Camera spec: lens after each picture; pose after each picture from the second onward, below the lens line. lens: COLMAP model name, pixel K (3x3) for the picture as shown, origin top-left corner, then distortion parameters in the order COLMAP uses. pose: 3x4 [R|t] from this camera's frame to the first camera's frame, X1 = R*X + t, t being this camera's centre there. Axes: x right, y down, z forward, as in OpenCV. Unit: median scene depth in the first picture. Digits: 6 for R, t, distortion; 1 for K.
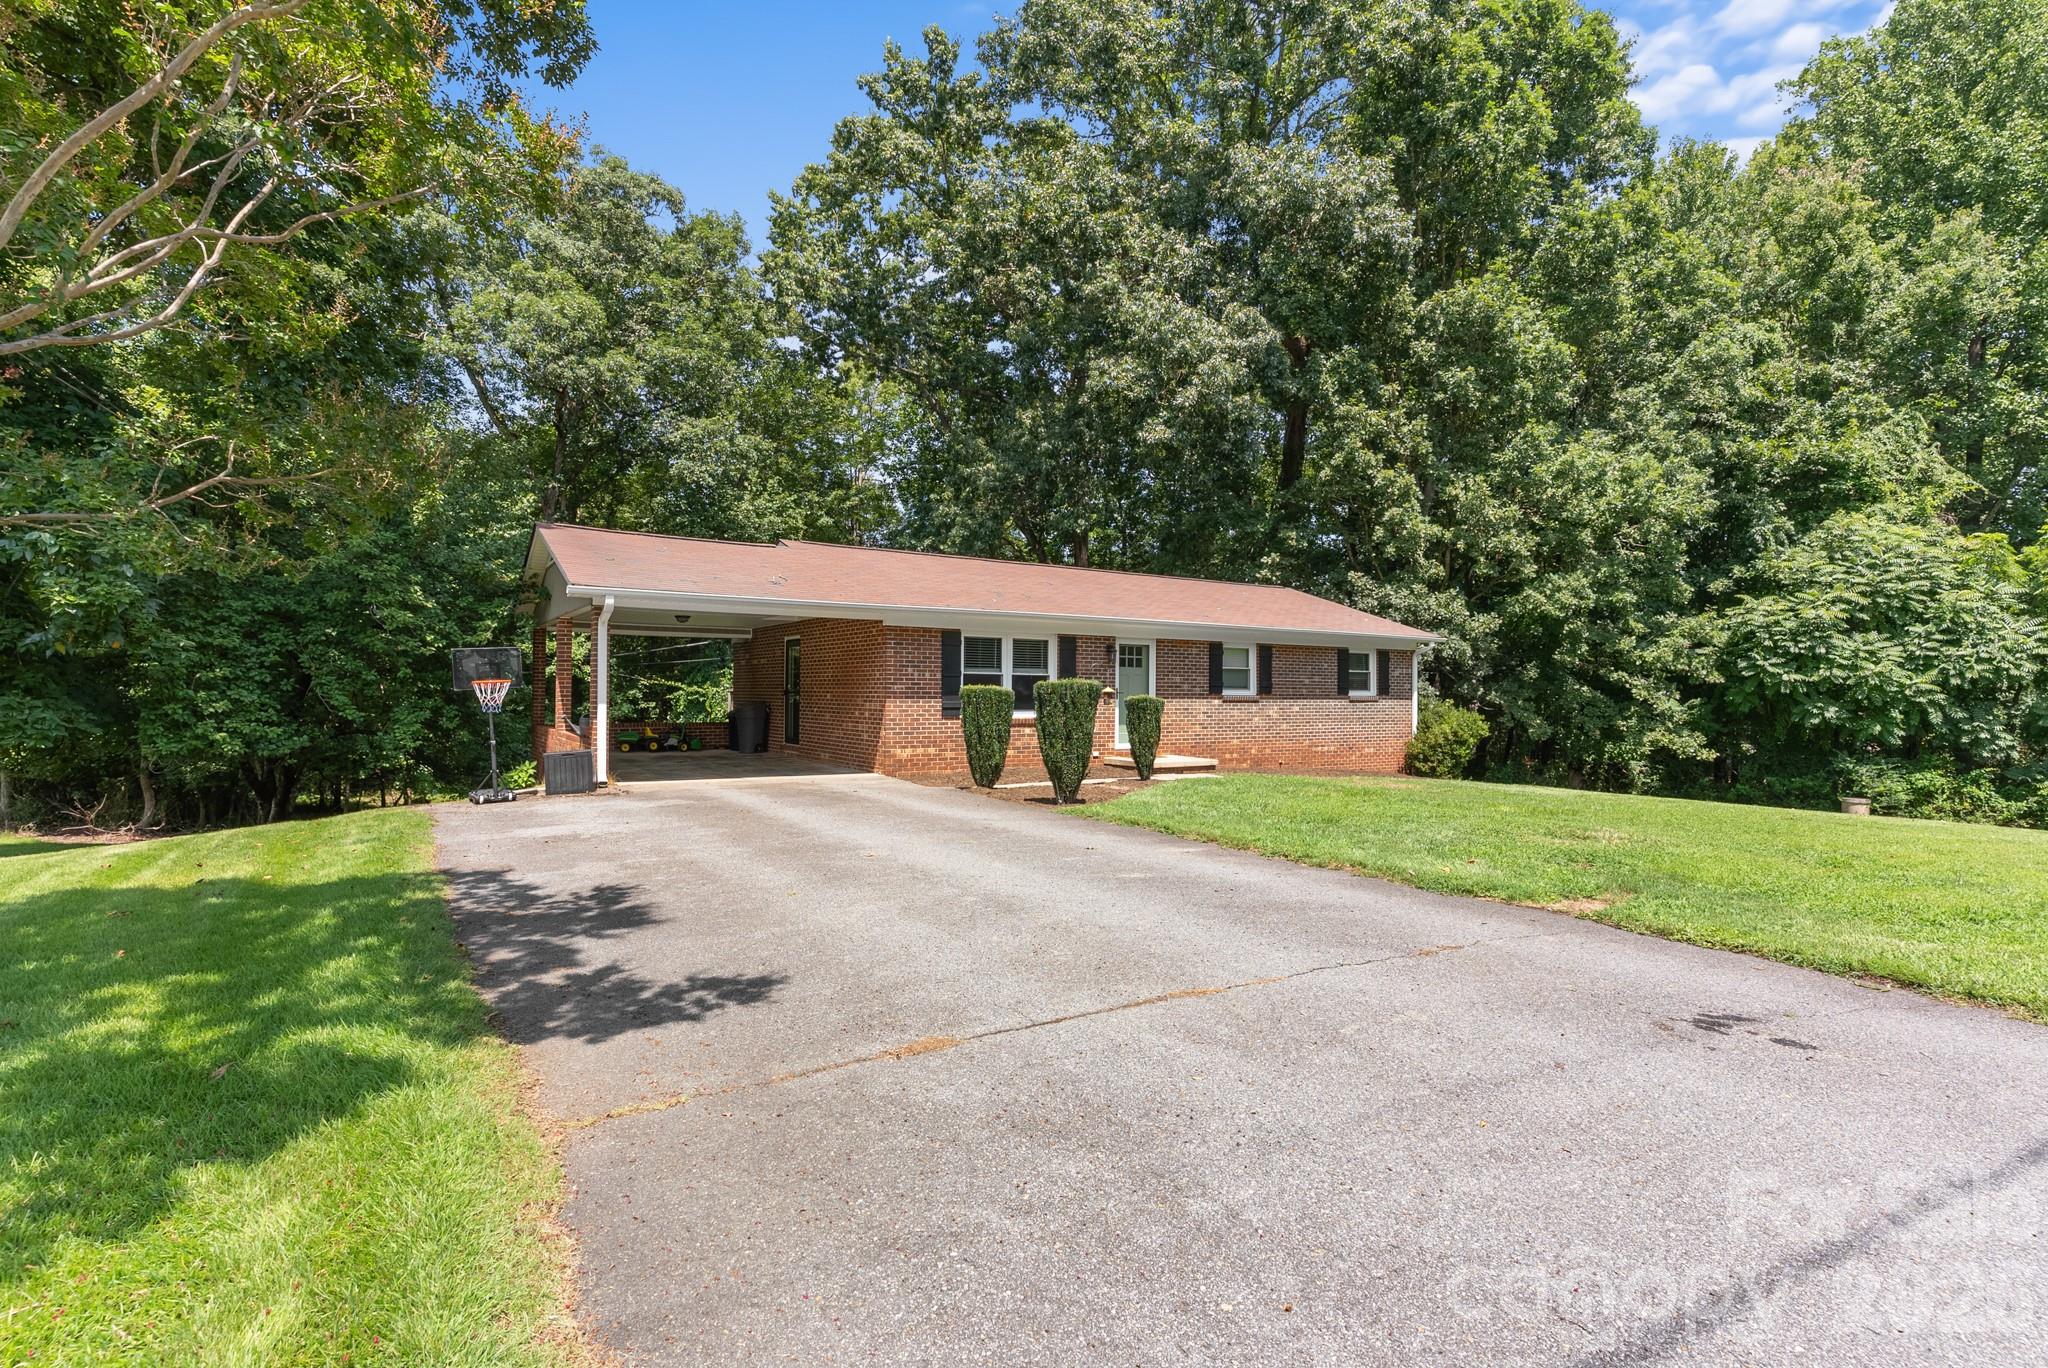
lens RADIAL K [[975.1, 0, 1024.0], [0, 975.1, 684.0], [0, 0, 1]] dist [0.002526, 0.000376]
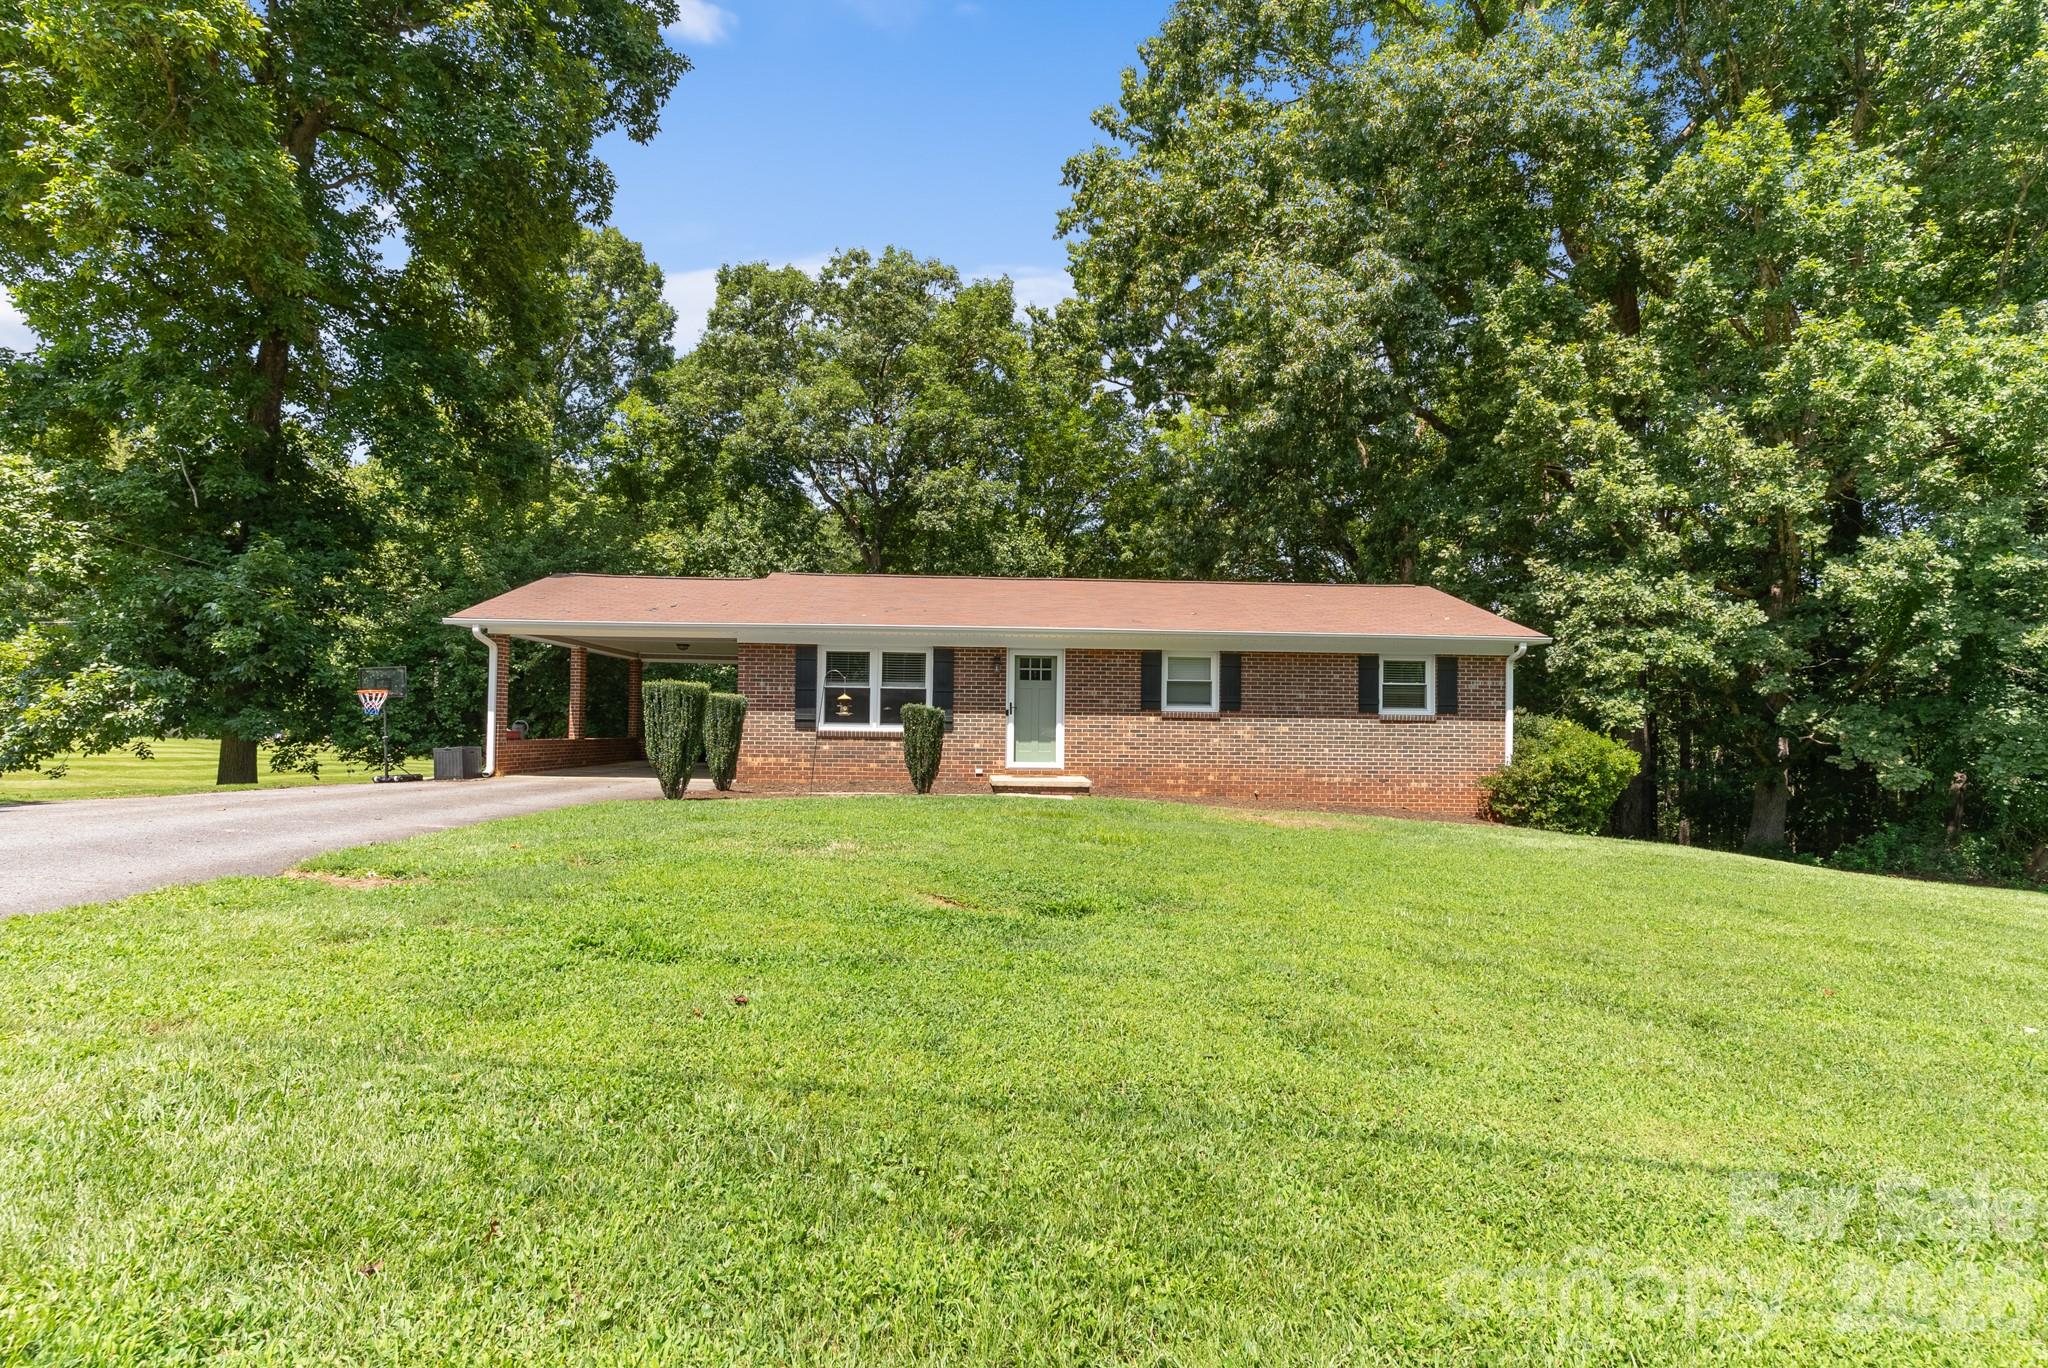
lens RADIAL K [[991.2, 0, 1027.3], [0, 991.2, 717.9], [0, 0, 1]] dist [-0.001818, 0.000013]
pose [[0.853866, -0.002766, -0.520486, 0.418914], [-0.003322, 0.999937, -0.010765, 0.020205], [0.520483, 0.010921, 0.853802, 0.133660]]
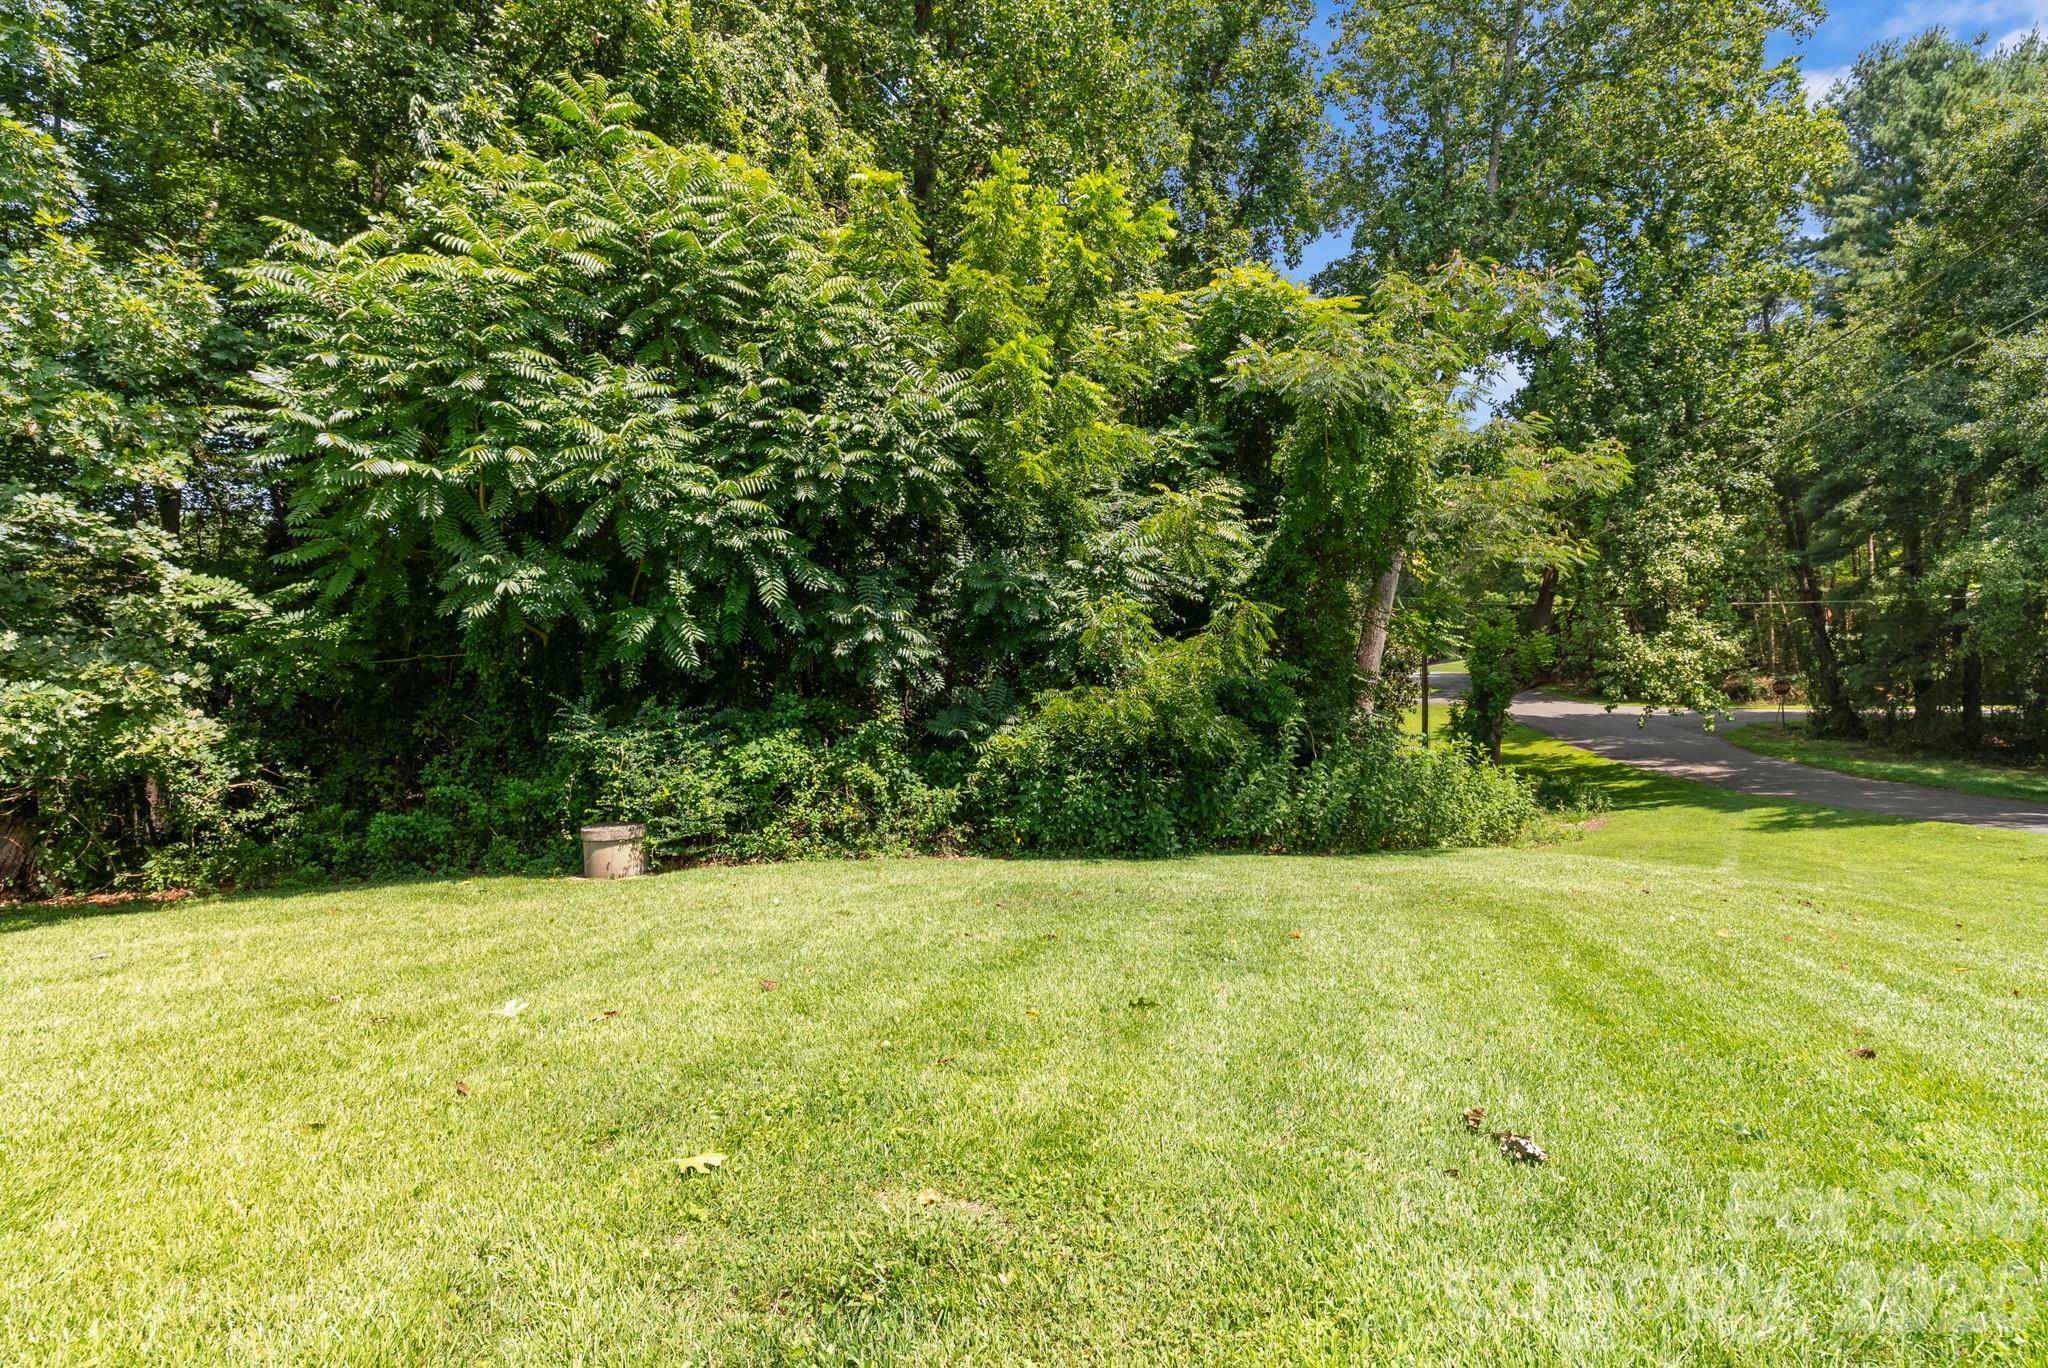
lens RADIAL K [[1012.8, 0, 1017.3], [0, 1012.8, 710.4], [0, 0, 1]] dist [-0.001546, -0.000084]
pose [[0.712601, -0.061904, 0.698834, 0.714375], [0.042030, 0.998077, 0.045554, 0.065697], [-0.700310, -0.003089, 0.713832, 0.645642]]
